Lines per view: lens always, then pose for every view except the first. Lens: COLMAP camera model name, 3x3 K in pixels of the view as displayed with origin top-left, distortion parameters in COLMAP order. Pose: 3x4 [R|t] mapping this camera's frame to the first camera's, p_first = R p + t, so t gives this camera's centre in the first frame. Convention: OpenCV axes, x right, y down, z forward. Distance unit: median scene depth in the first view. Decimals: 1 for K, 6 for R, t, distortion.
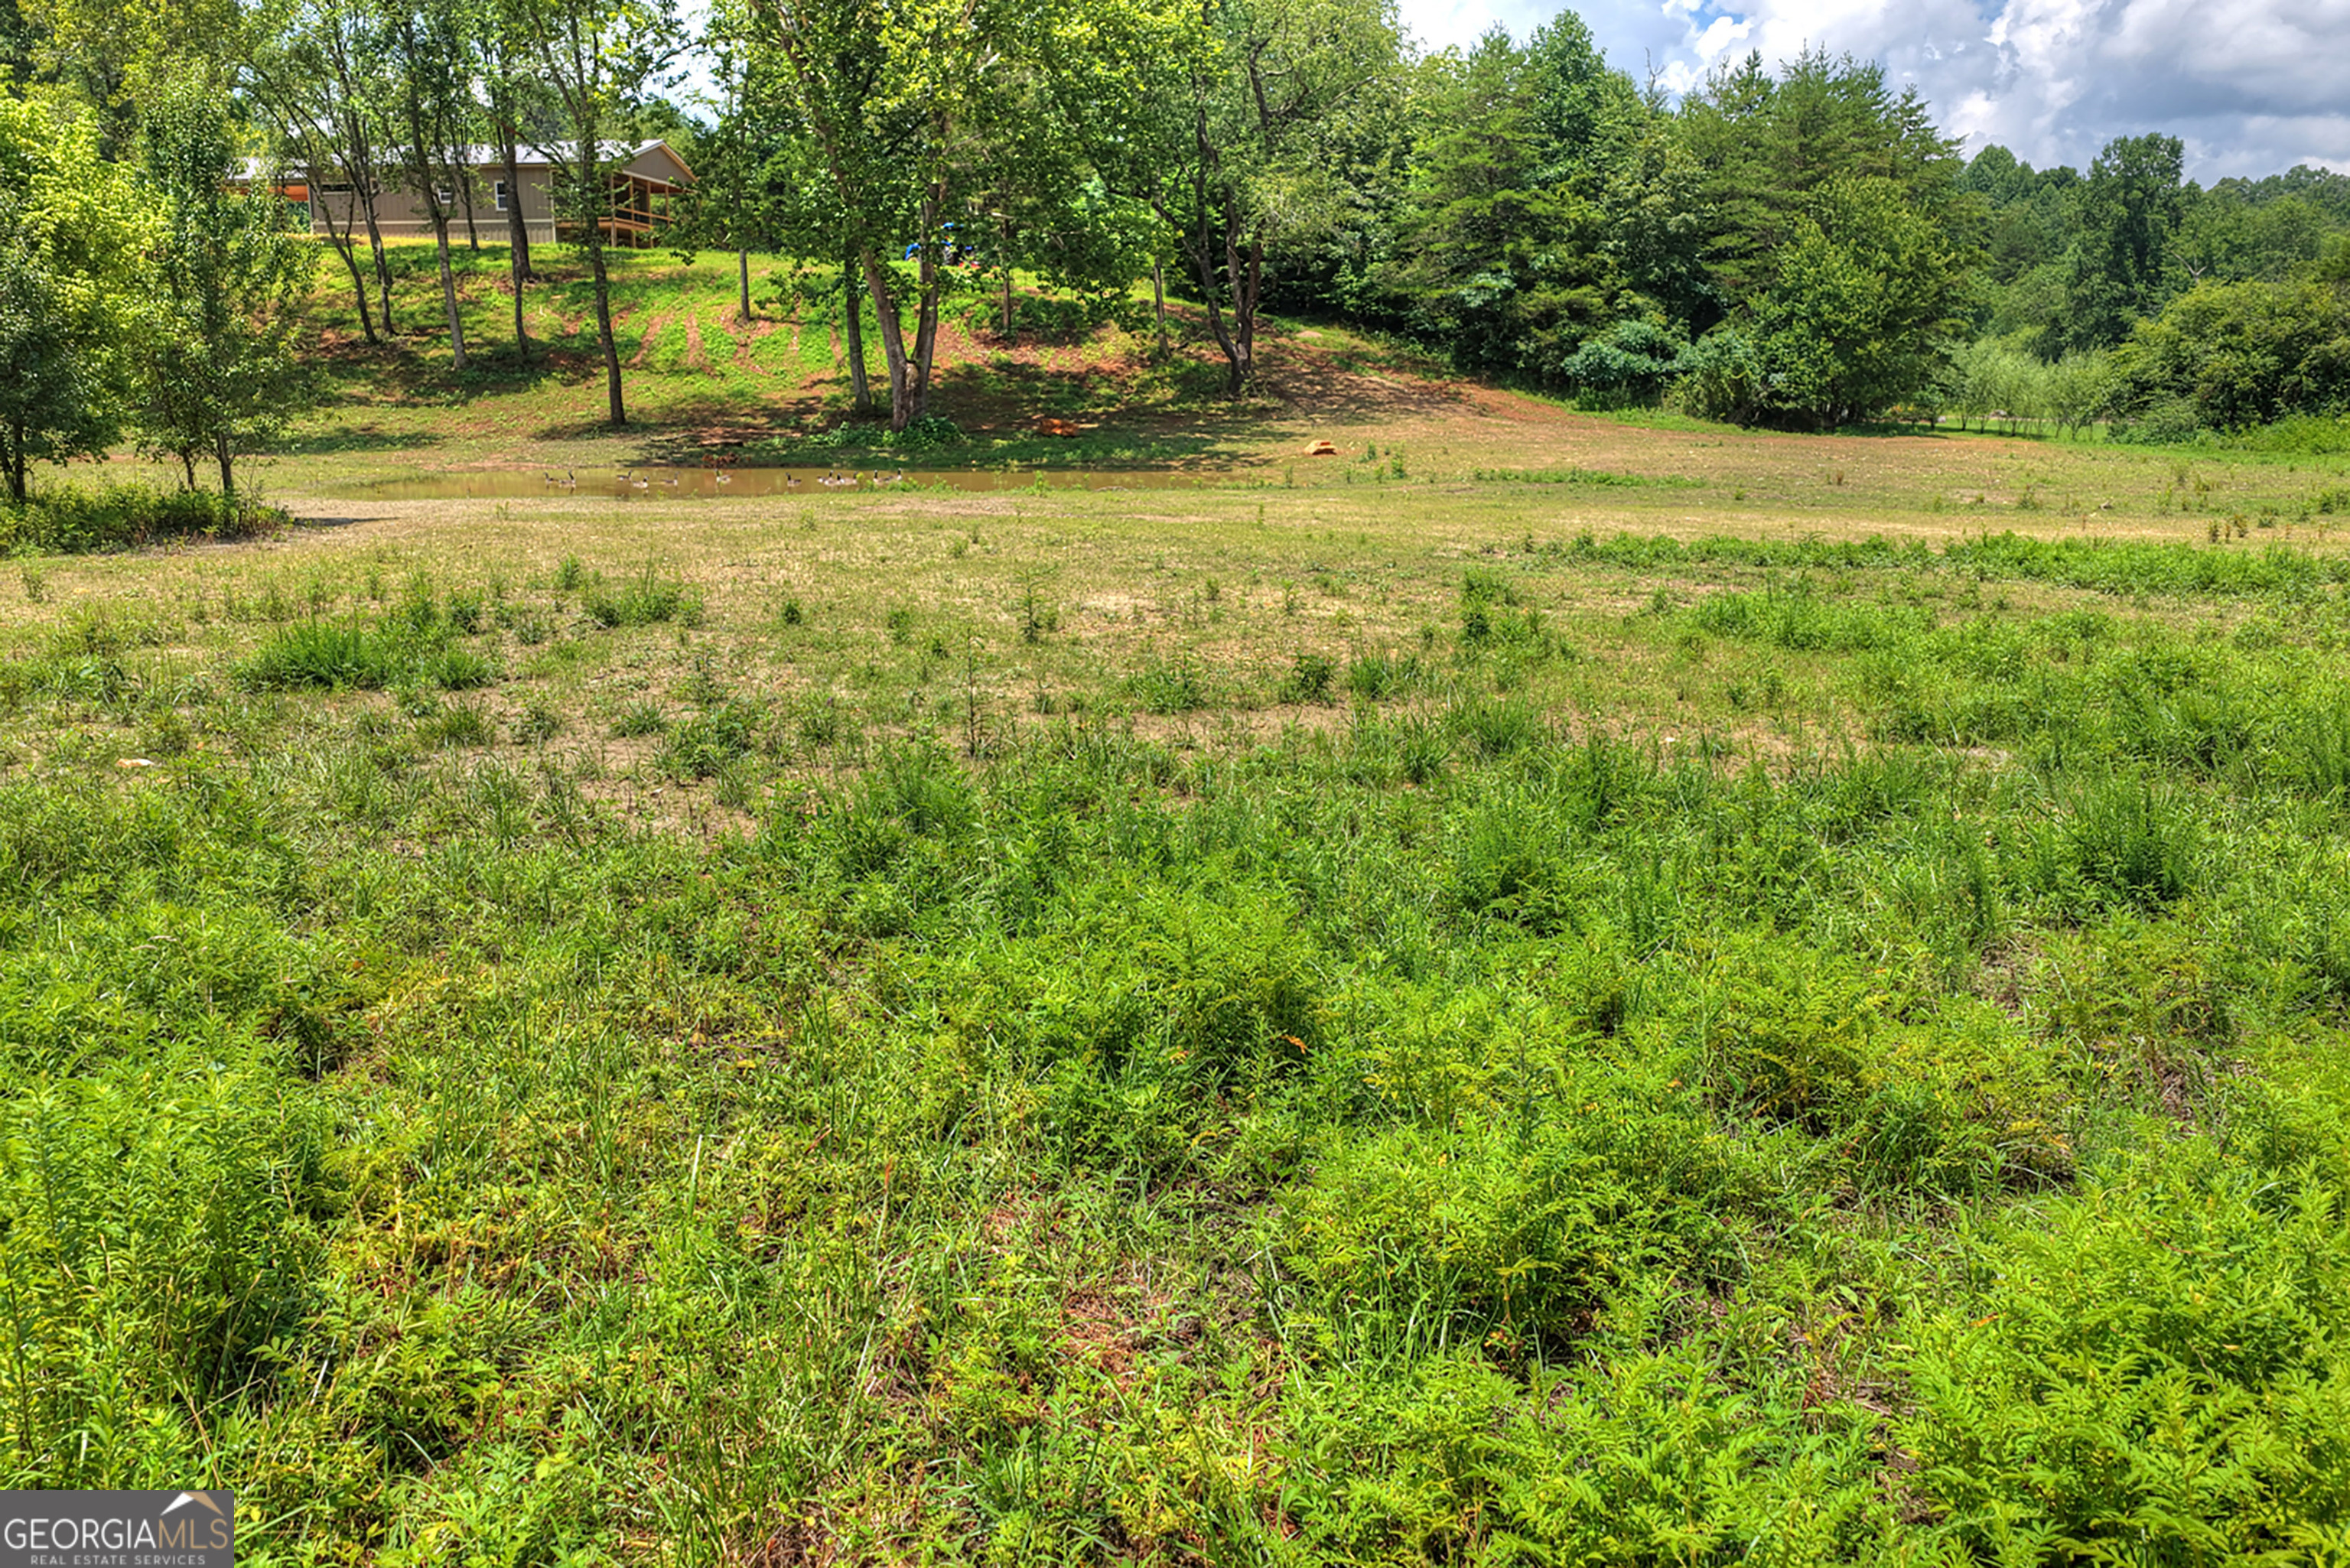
lens RADIAL K [[1979.2, 0, 1166.9], [0, 1979.2, 799.5], [0, 0, 1]] dist [-0.013145, 0.039137]
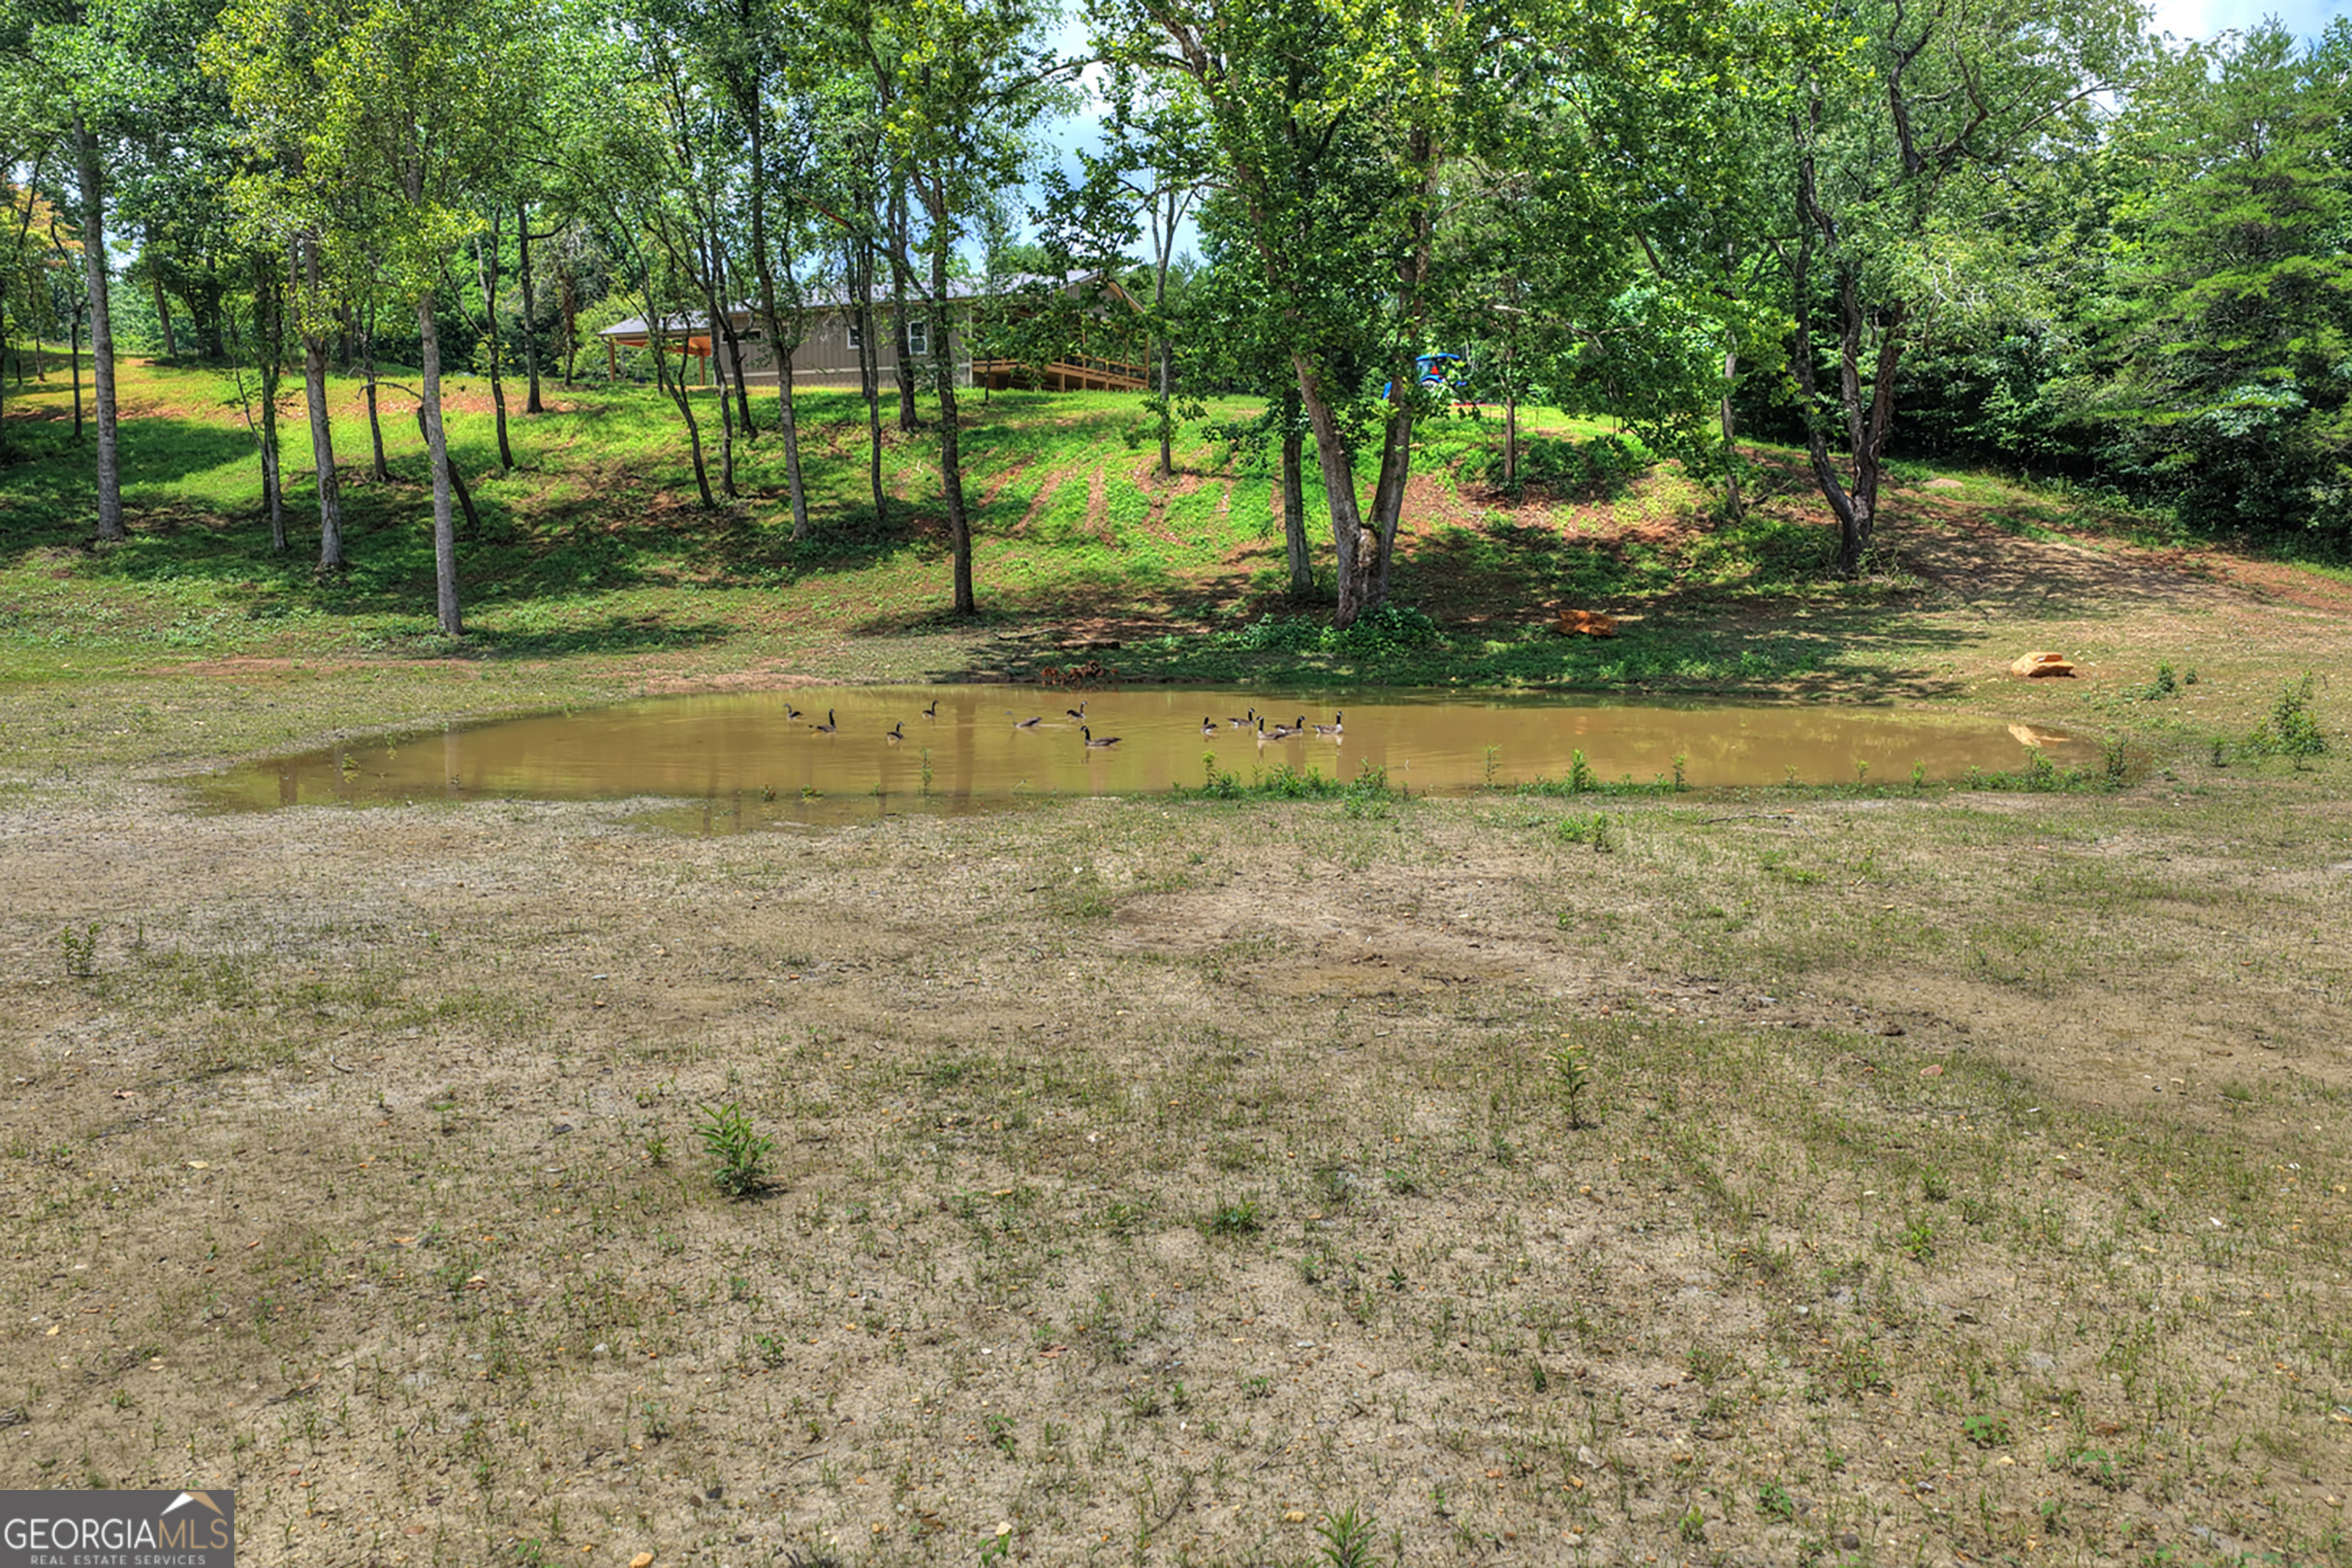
lens RADIAL K [[1981.0, 0, 1167.9], [0, 1981.0, 799.6], [0, 0, 1]] dist [-0.013145, 0.039137]
pose [[0.970339, 0.025686, -0.240379, -0.026313], [-0.044826, 0.996213, -0.074500, -0.065255], [0.237555, 0.083066, 0.967816, 0.293536]]
